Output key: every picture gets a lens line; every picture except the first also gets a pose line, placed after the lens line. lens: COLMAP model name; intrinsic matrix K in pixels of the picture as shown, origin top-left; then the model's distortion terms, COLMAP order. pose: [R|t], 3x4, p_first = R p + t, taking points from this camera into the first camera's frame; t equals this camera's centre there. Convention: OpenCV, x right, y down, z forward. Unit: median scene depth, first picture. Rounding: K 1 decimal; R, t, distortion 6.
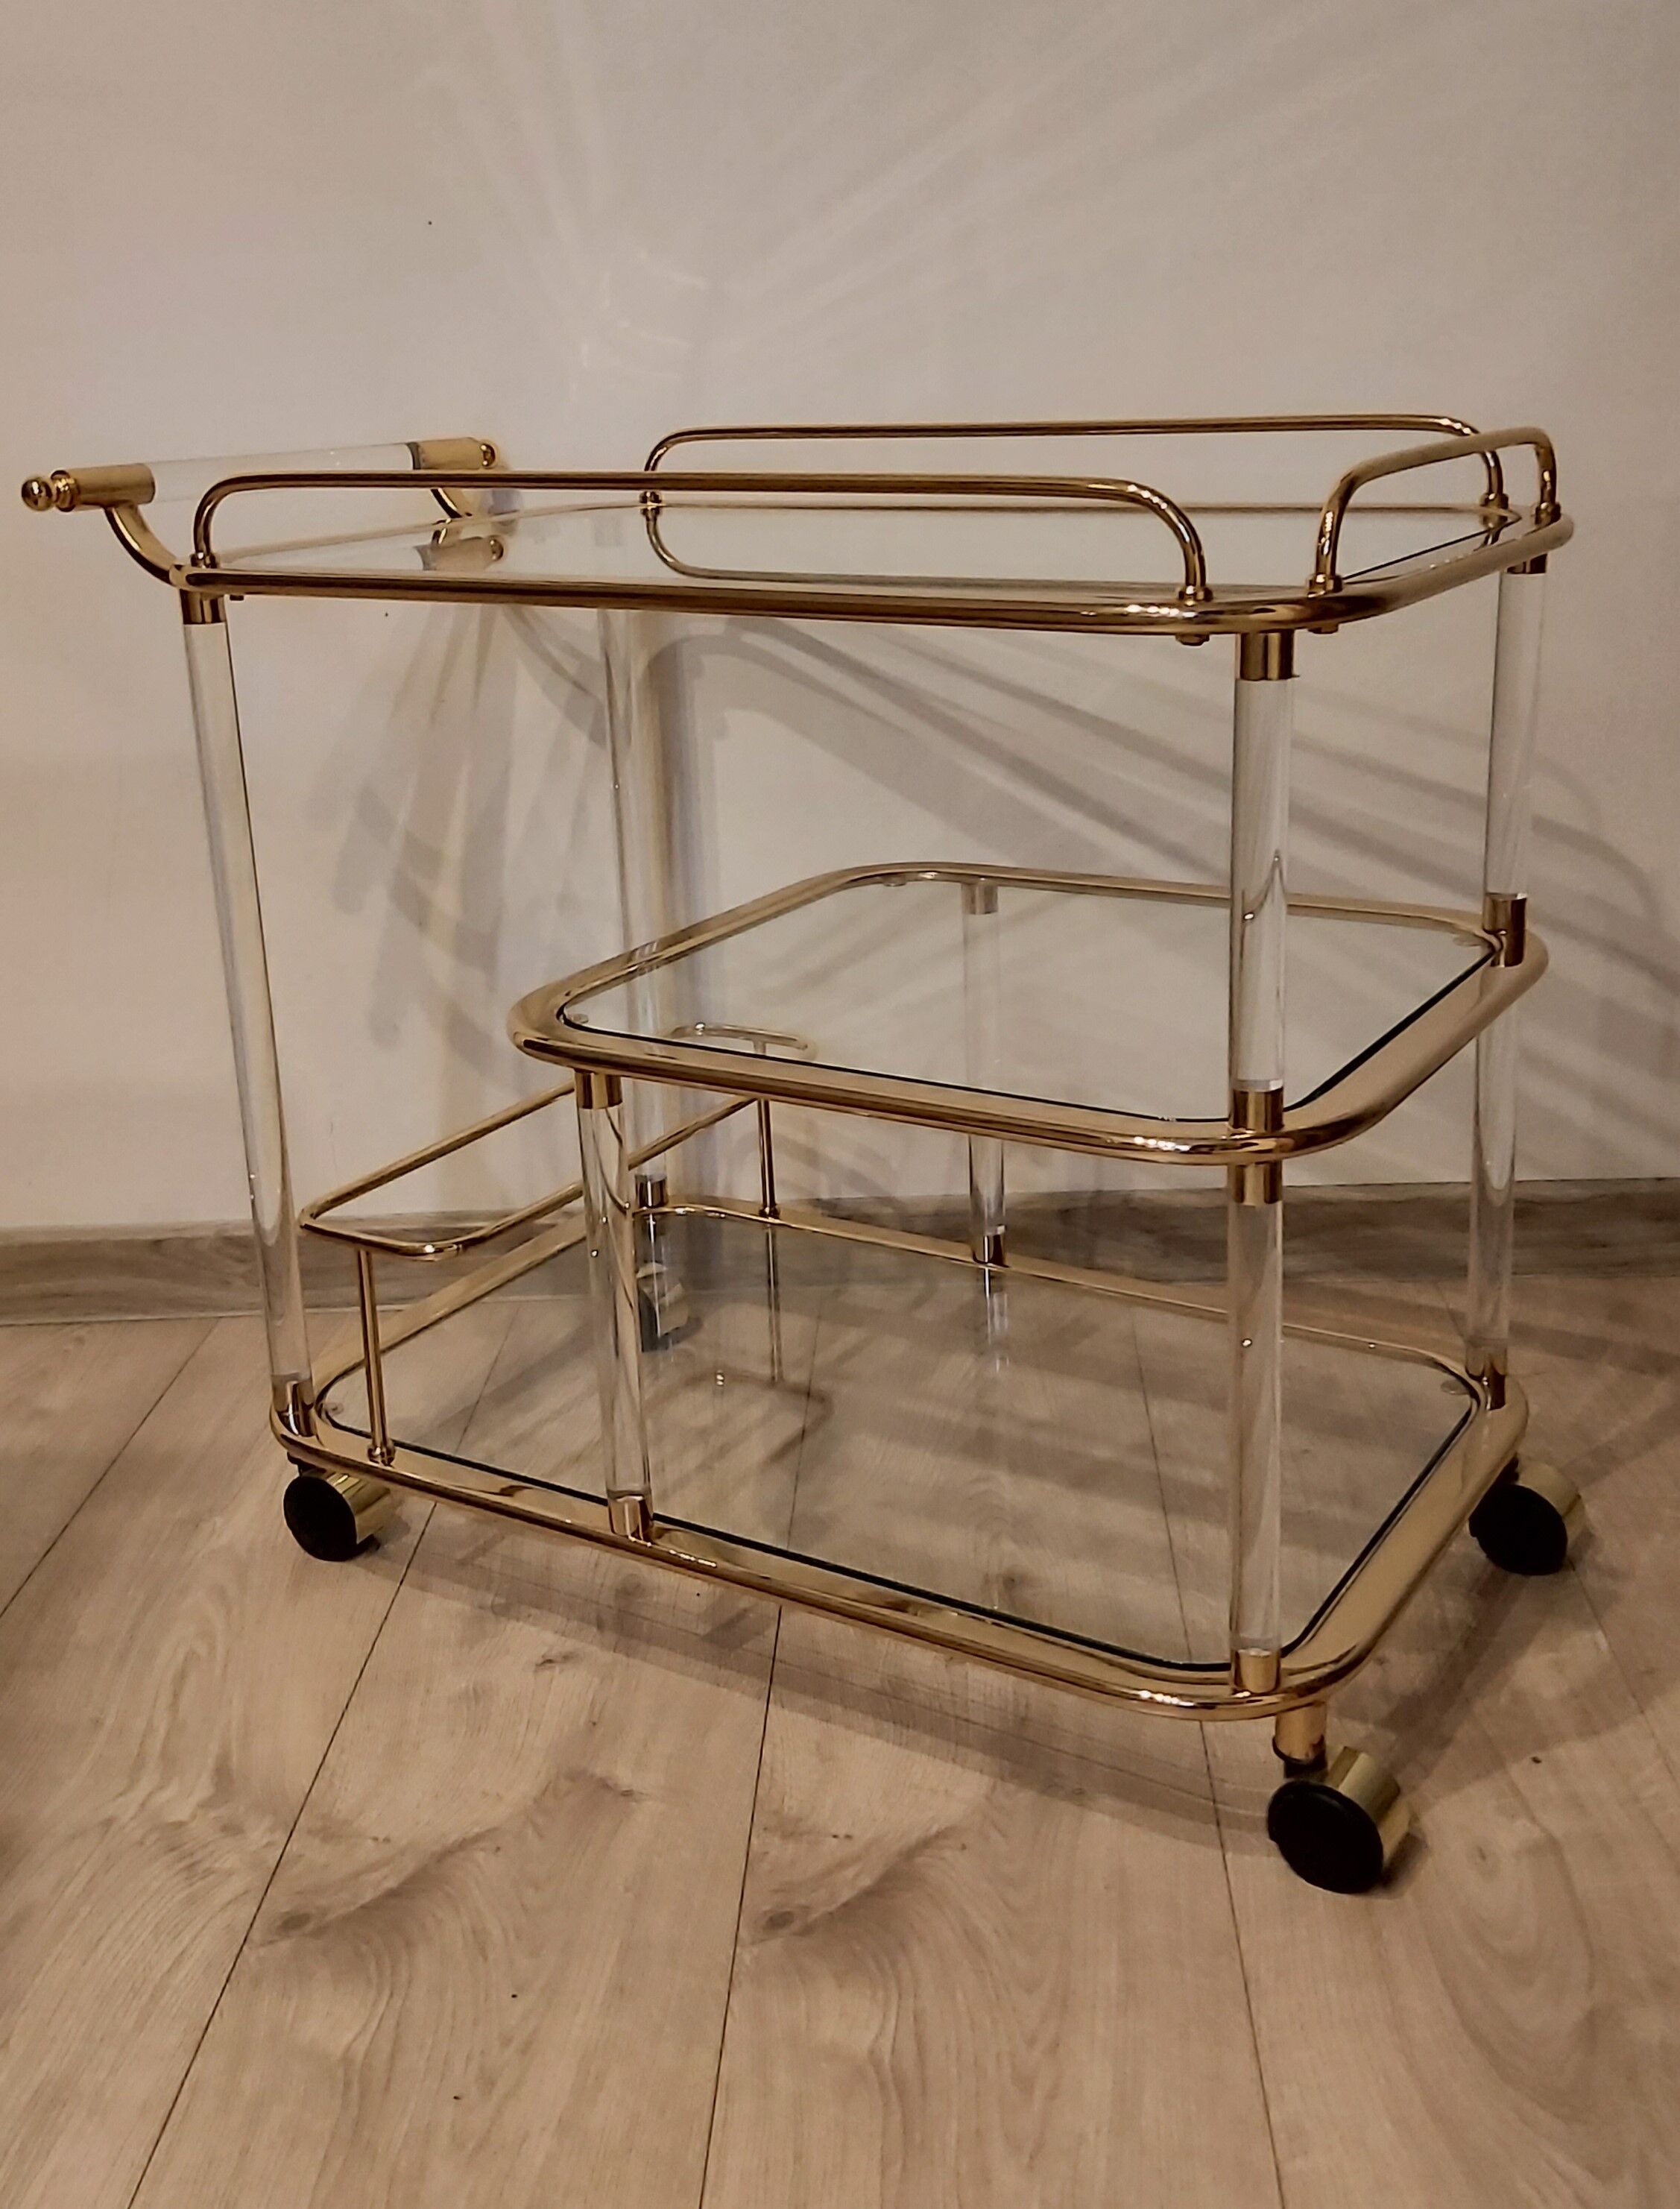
lens RADIAL K [[2307.5, 0, 833.3], [0, 2307.5, 992.9], [0, 0, 1]] dist [0.118043, -0.207209]
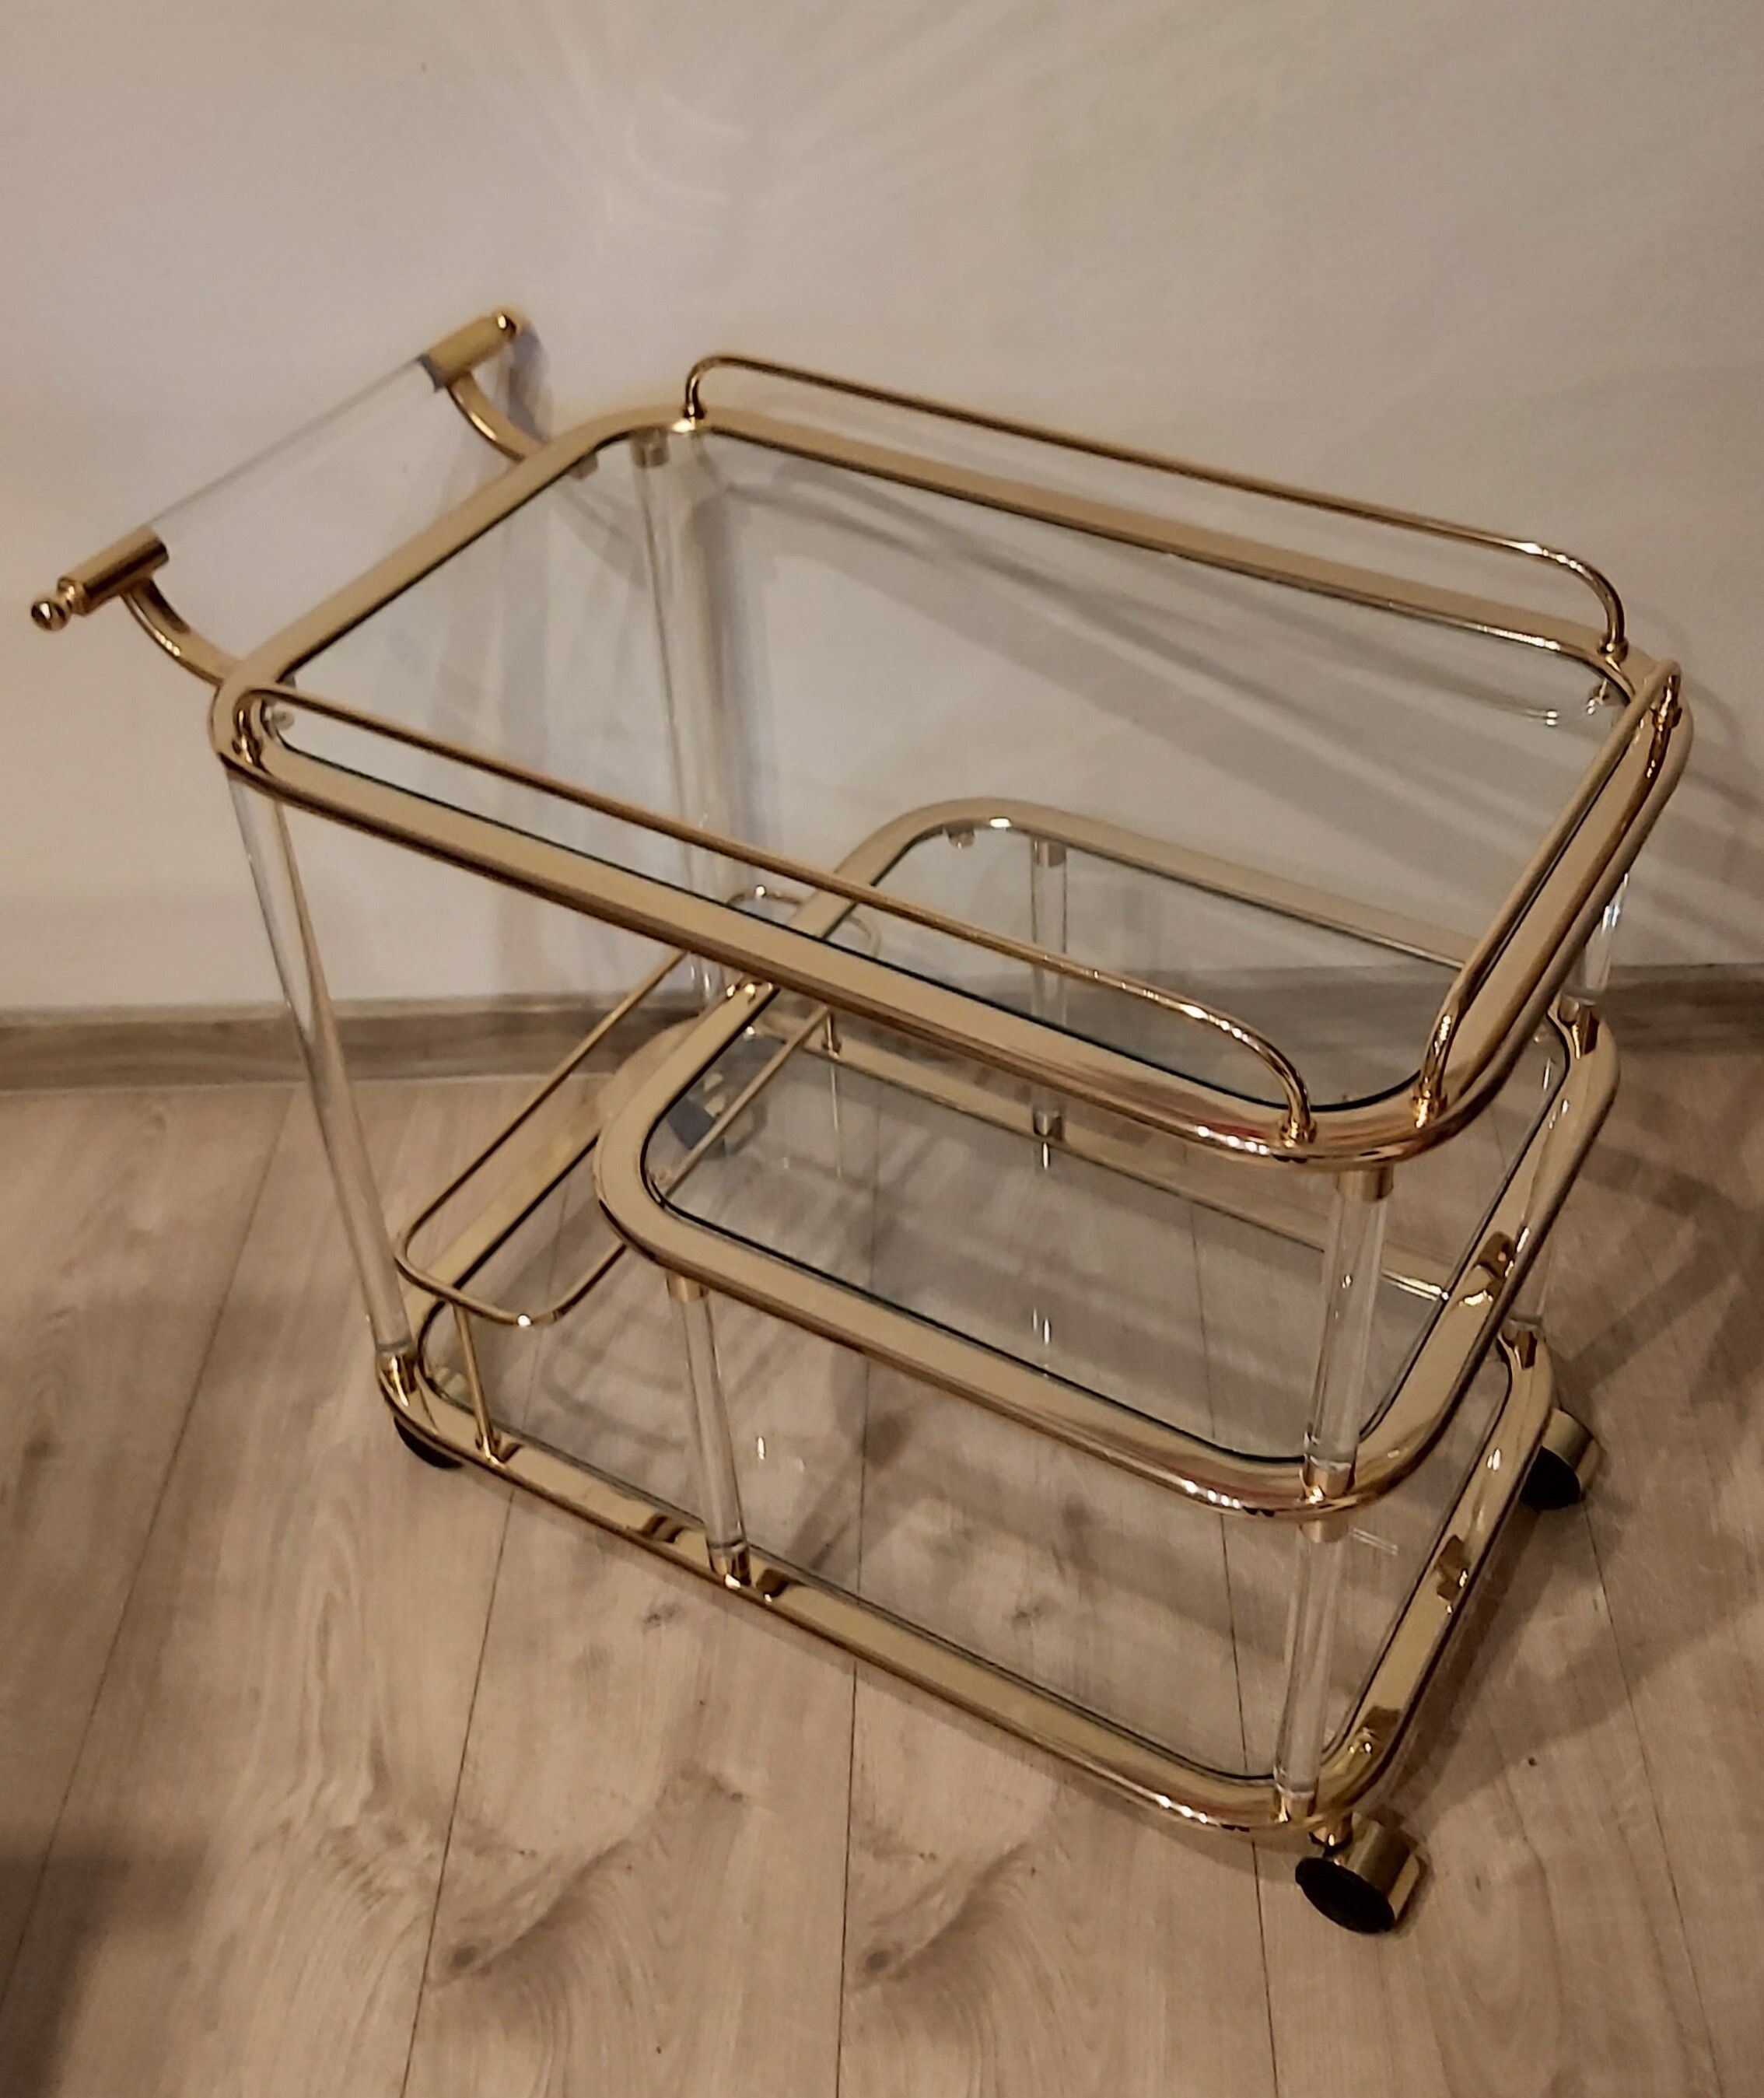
lens RADIAL K [[2403.8, 0, 875.5], [0, 2403.8, 897.3], [0, 0, 1]] dist [0.089714, -0.158671]
pose [[0.999810, -0.015373, 0.012013, -0.027300], [0.009632, 0.924397, 0.381311, -0.501040], [-0.016966, -0.381122, 0.924369, 0.066692]]
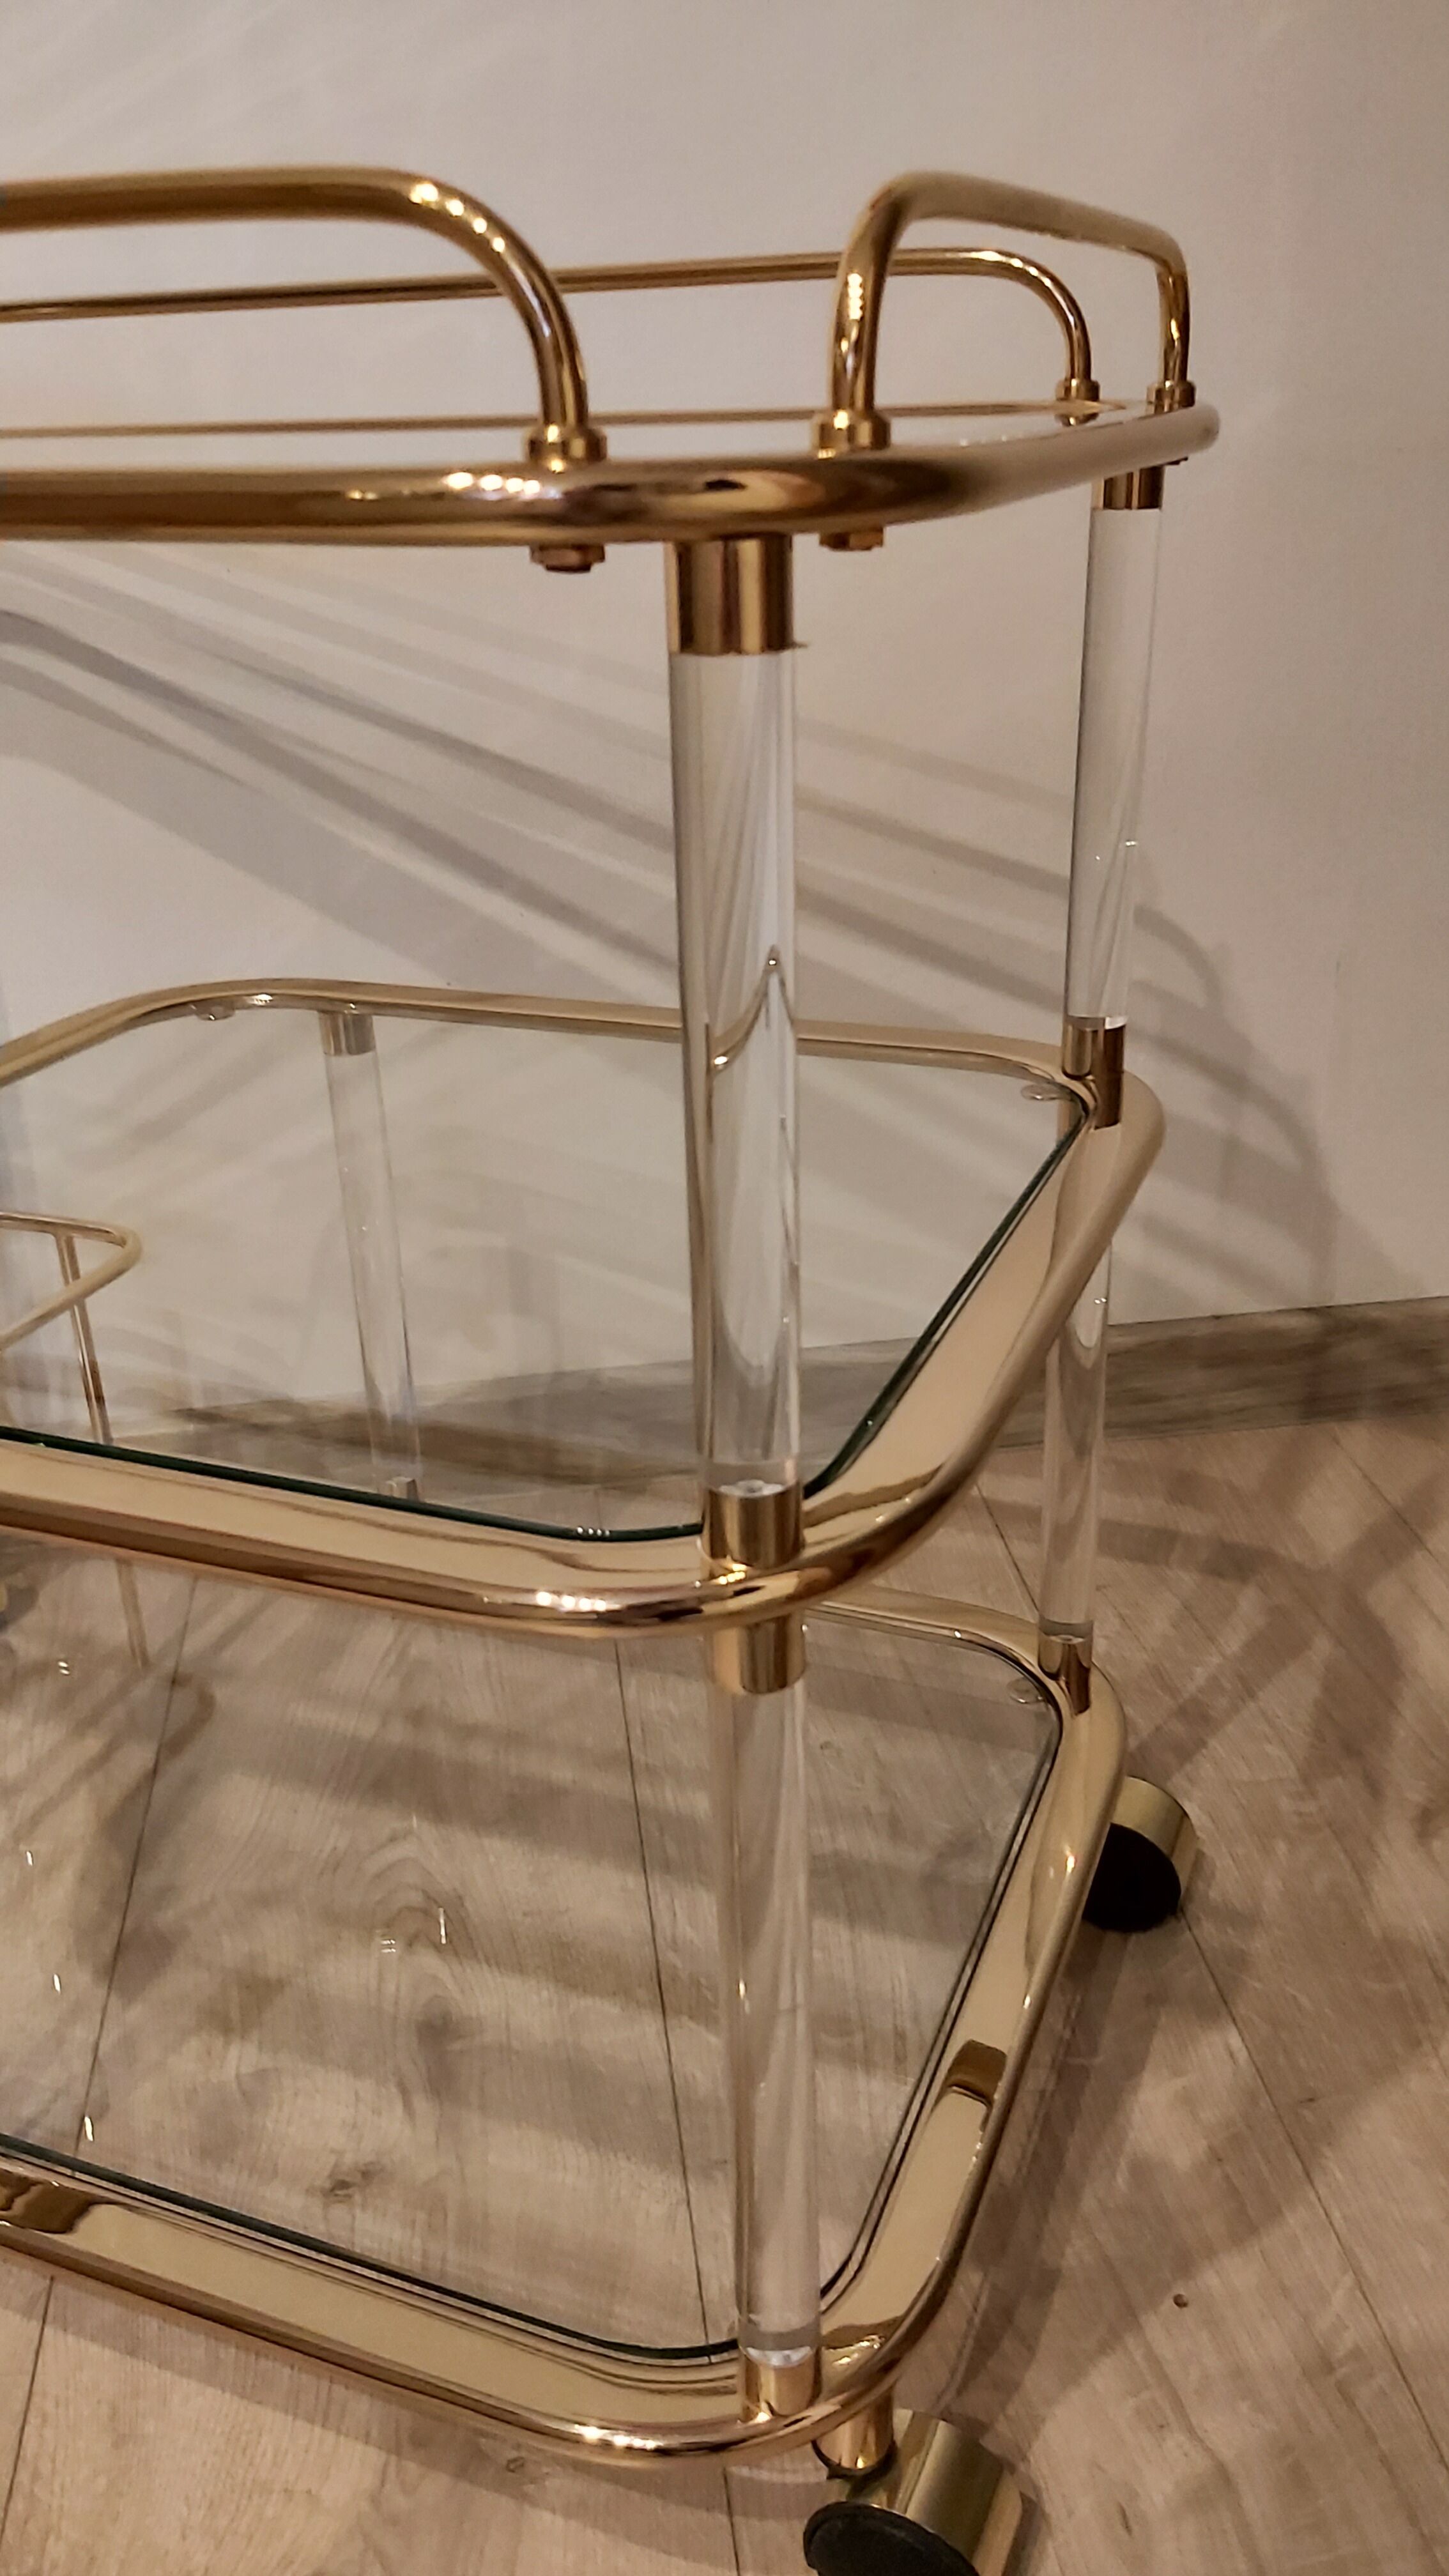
lens RADIAL K [[2003.3, 0, 734.2], [0, 2003.3, 1290.4], [0, 0, 1]] dist [0.086275, -0.153879]
pose [[0.983327, -0.064347, 0.170078, 0.086310], [0.041232, 0.989835, 0.136109, -0.050651], [-0.177108, -0.126827, 0.975985, 0.464309]]
